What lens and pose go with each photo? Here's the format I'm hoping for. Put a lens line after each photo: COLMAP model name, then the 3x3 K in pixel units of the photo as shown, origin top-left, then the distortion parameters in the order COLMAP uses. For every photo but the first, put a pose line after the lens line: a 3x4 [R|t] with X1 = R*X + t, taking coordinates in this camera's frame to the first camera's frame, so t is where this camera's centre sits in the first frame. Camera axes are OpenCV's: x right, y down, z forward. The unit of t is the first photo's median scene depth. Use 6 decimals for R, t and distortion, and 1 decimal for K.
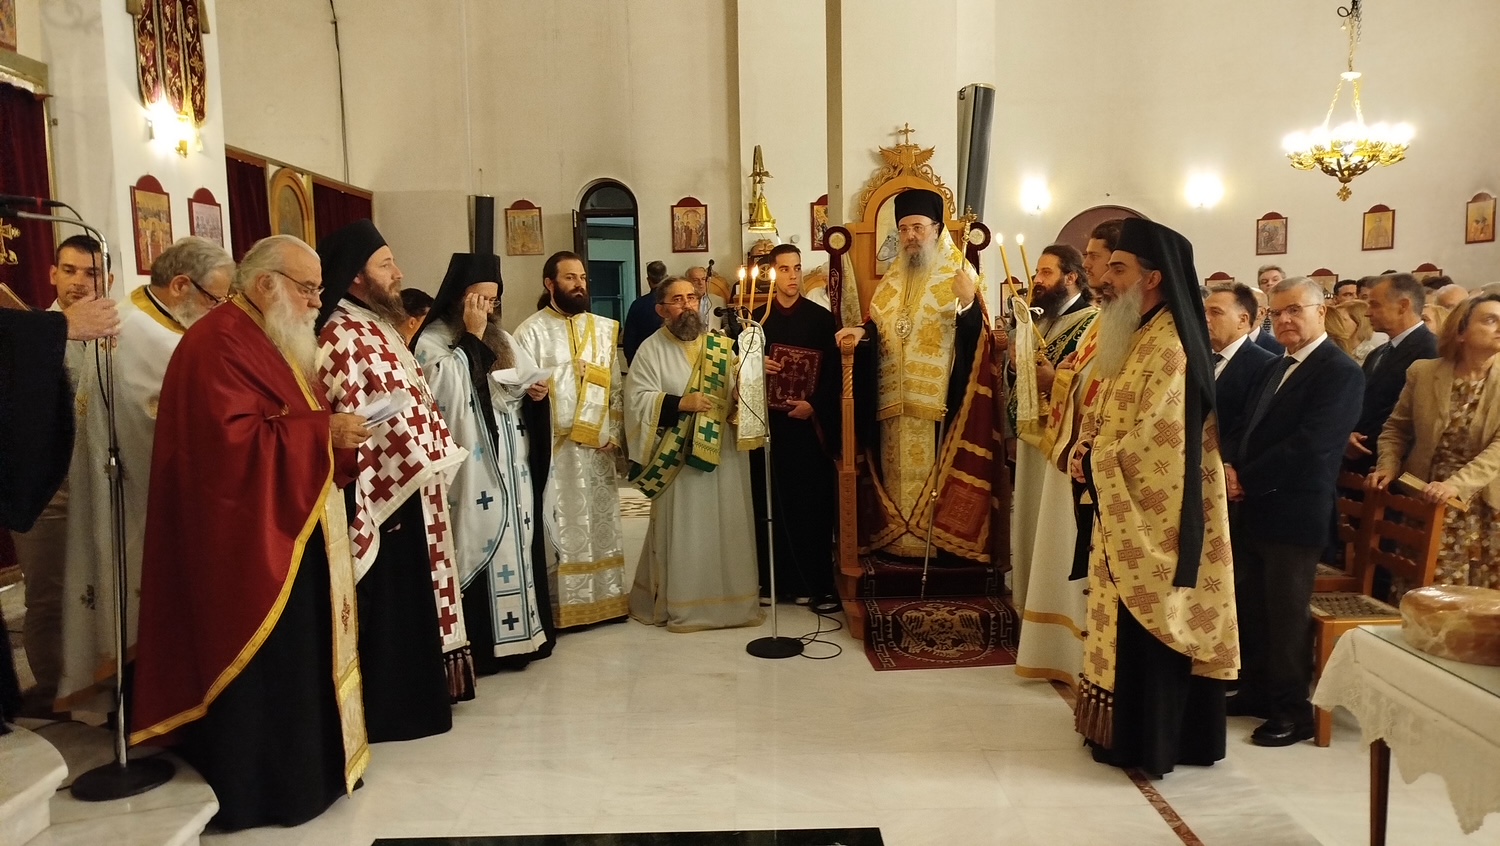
lens RADIAL K [[1059.6, 0, 753.9], [0, 1059.6, 420.7], [0, 0, 1]] dist [-0.002690, 0.005011]
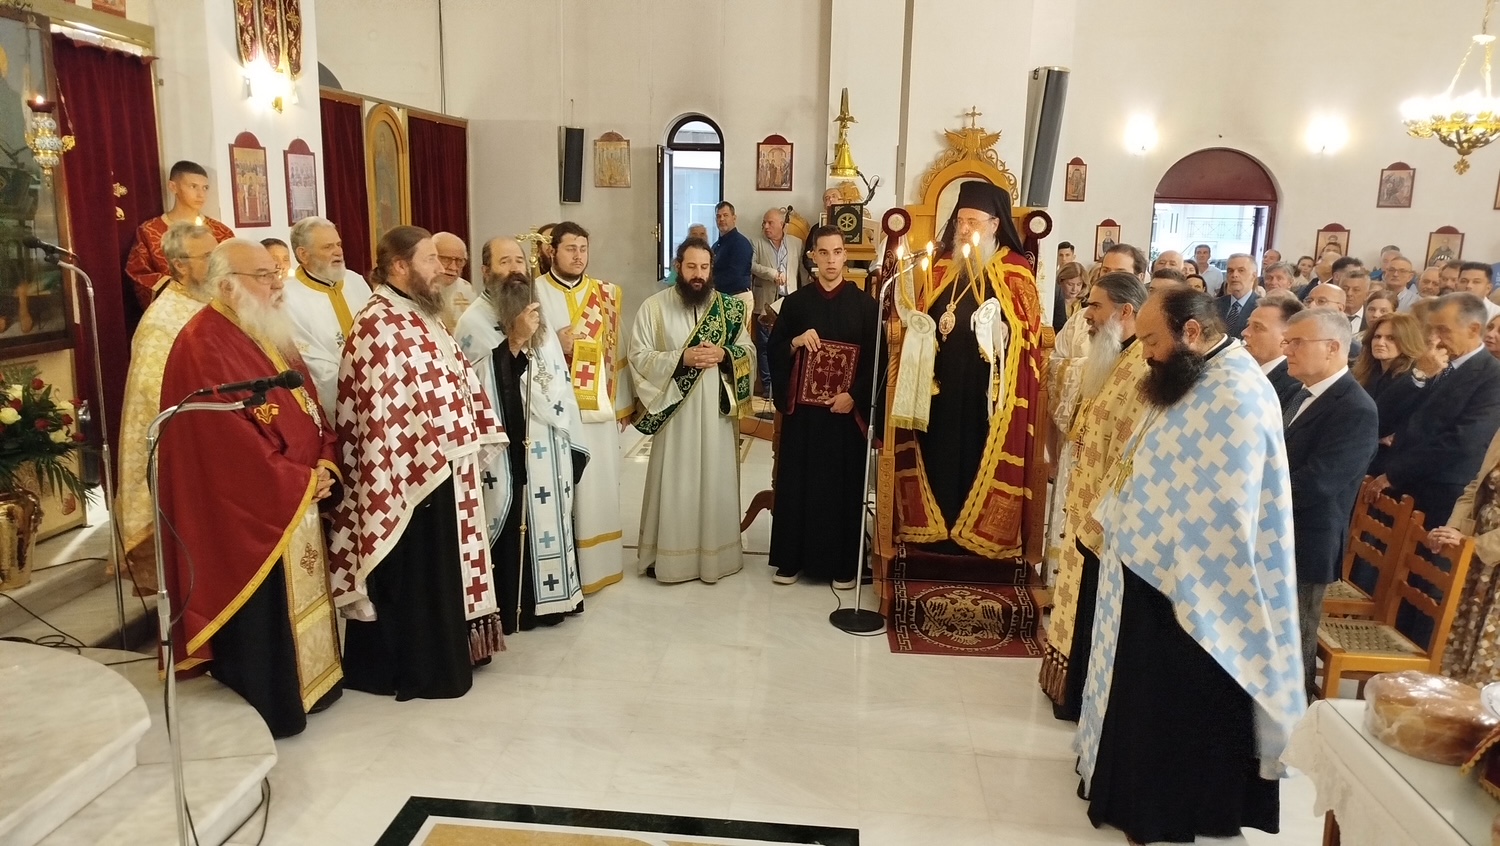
lens RADIAL K [[1055.6, 0, 750.0], [0, 1055.6, 423.0], [0, 0, 1]] dist [0.004517, -0.002893]
pose [[0.993695, 0.062283, -0.093223, 0.045811], [-0.053008, 0.993689, 0.098860, -0.072307], [0.098792, -0.093295, 0.990725, -0.024998]]
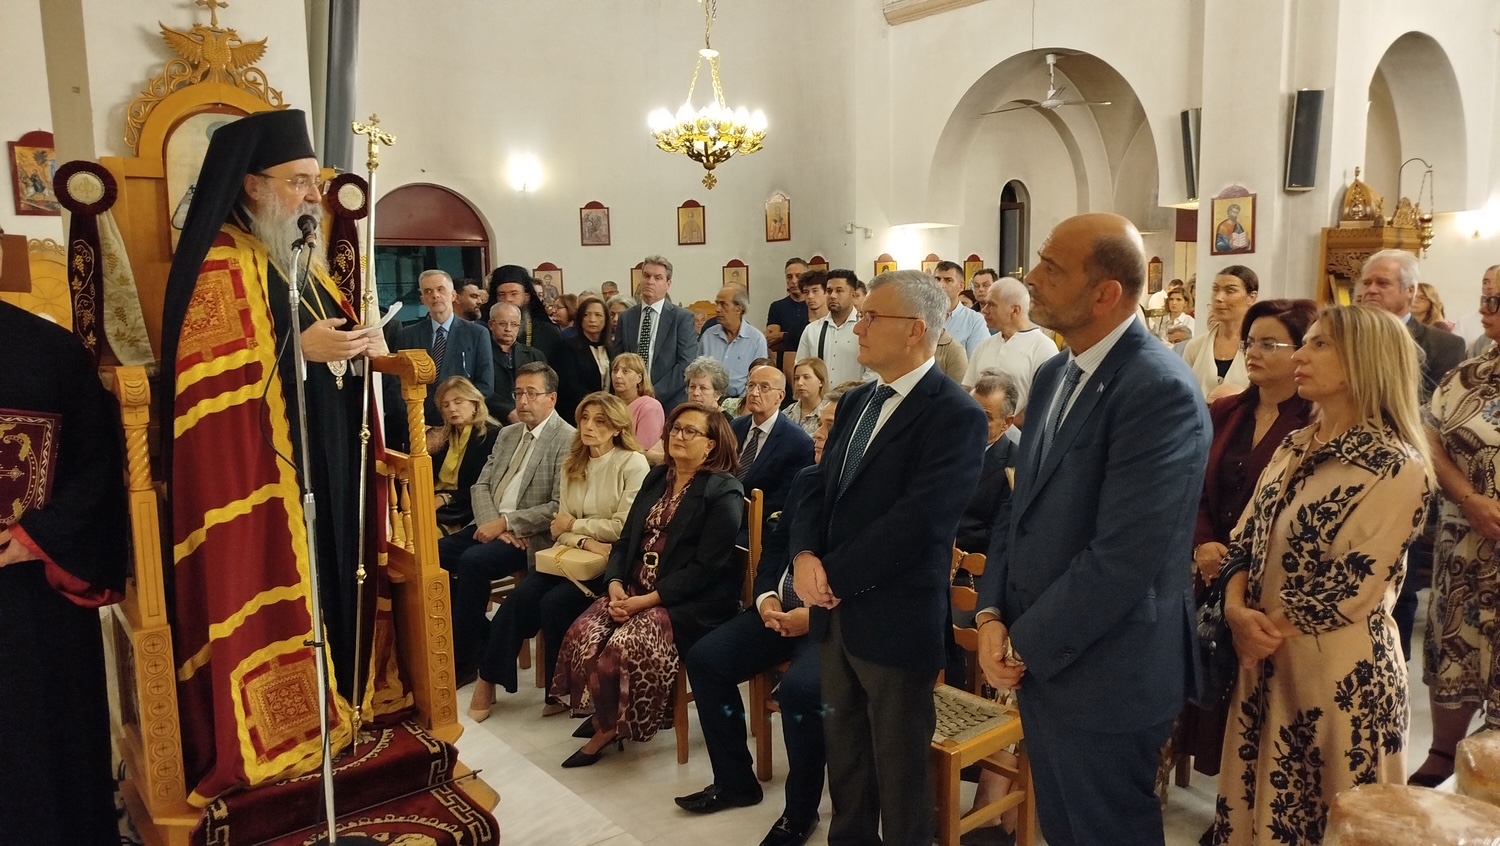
lens RADIAL K [[1069.5, 0, 737.1], [0, 1069.5, 431.2], [0, 0, 1]] dist [-0.000948, 0.042262]
pose [[0.802812, -0.068113, 0.592330, 0.010639], [0.055994, 0.997676, 0.038833, -0.047508], [-0.593598, 0.001992, 0.804759, 0.355449]]
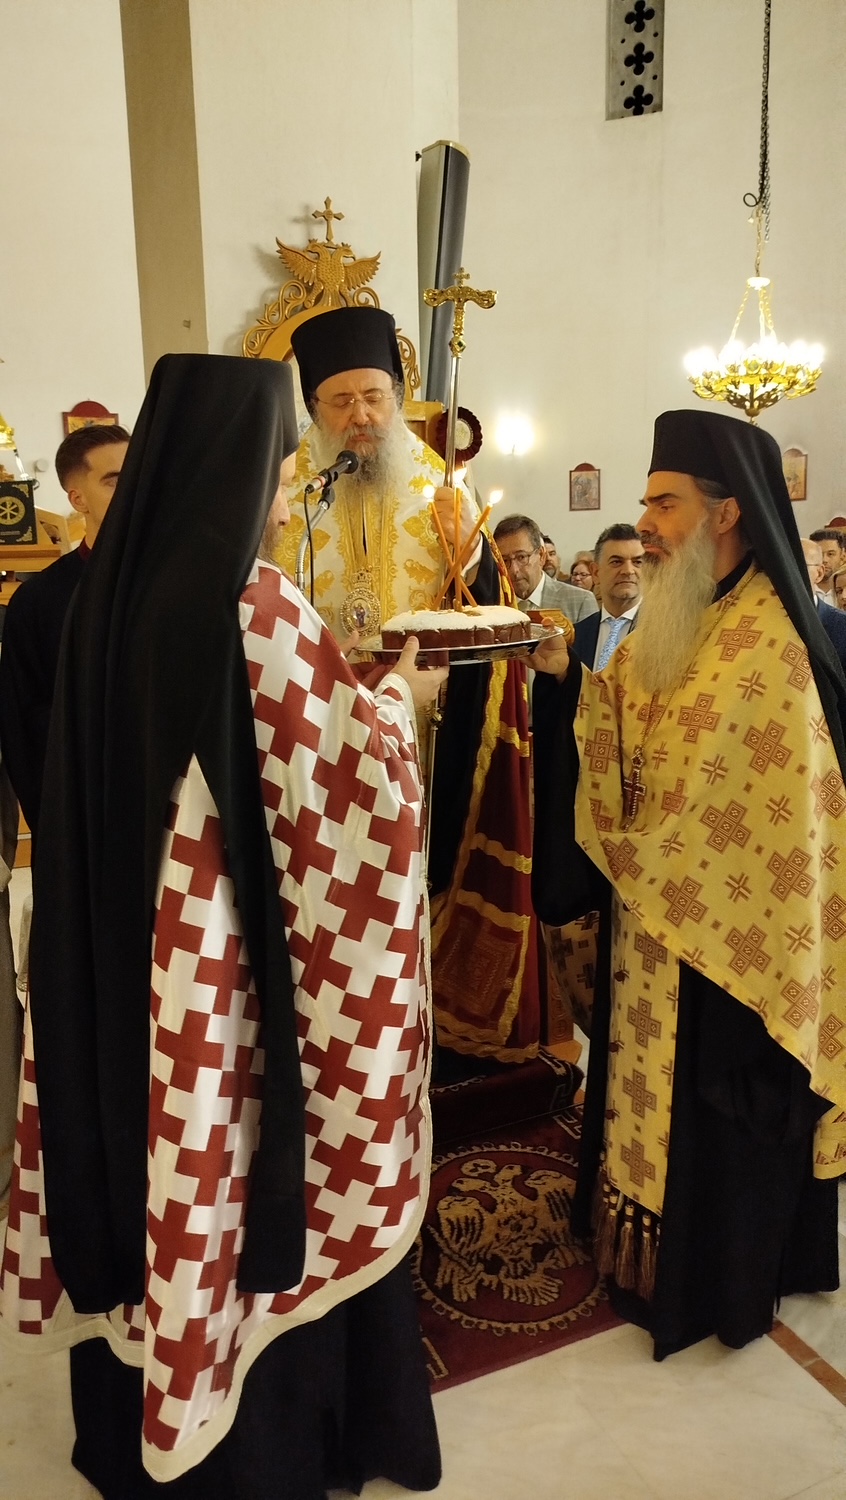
lens RADIAL K [[1069.5, 0, 429.7], [0, 1069.5, 762.5], [0, 0, 1]] dist [-0.000948, 0.042262]
pose [[0.917050, -0.066677, 0.393158, -0.031414], [0.037429, 0.995962, 0.081604, -0.050308], [-0.397011, -0.060120, 0.915843, 0.485081]]
